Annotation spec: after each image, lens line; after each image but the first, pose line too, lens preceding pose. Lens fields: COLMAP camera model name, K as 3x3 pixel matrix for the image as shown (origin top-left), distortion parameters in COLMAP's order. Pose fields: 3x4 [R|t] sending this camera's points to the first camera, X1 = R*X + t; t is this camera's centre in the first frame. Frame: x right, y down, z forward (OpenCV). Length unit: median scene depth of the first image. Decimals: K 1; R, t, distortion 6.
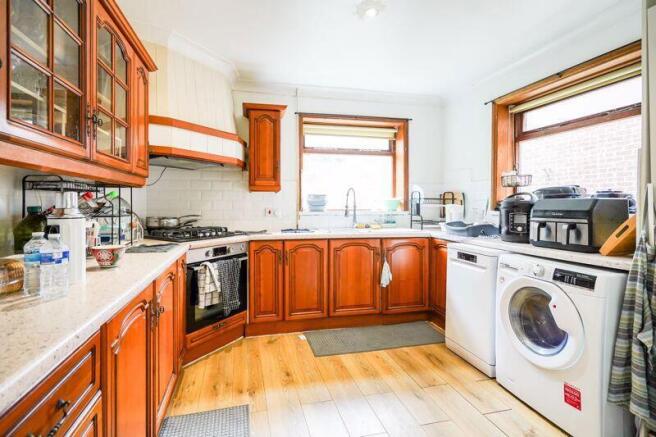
lens RADIAL K [[305.0, 0, 323.9], [0, 305.0, 214.8], [0, 0, 1]] dist [-0.004358, 0.000631]
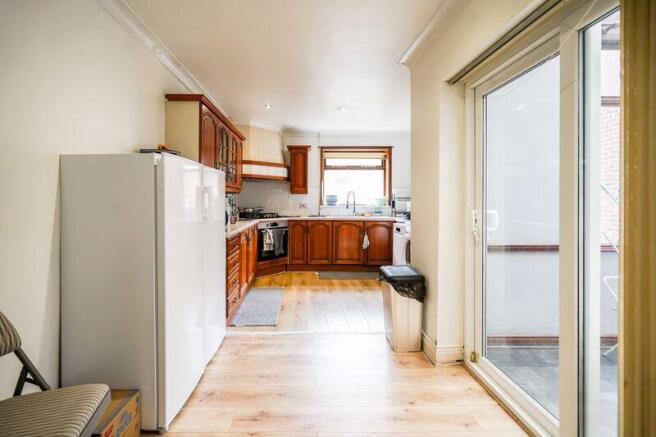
lens RADIAL K [[305.0, 0, 329.7], [0, 305.0, 214.2], [0, 0, 1]] dist [-0.004358, 0.000631]
pose [[0.984448, 0.011154, -0.175320, 0.304751], [-0.009430, 0.999899, 0.010662, 0.022284], [0.175421, -0.008843, 0.984454, -0.743579]]
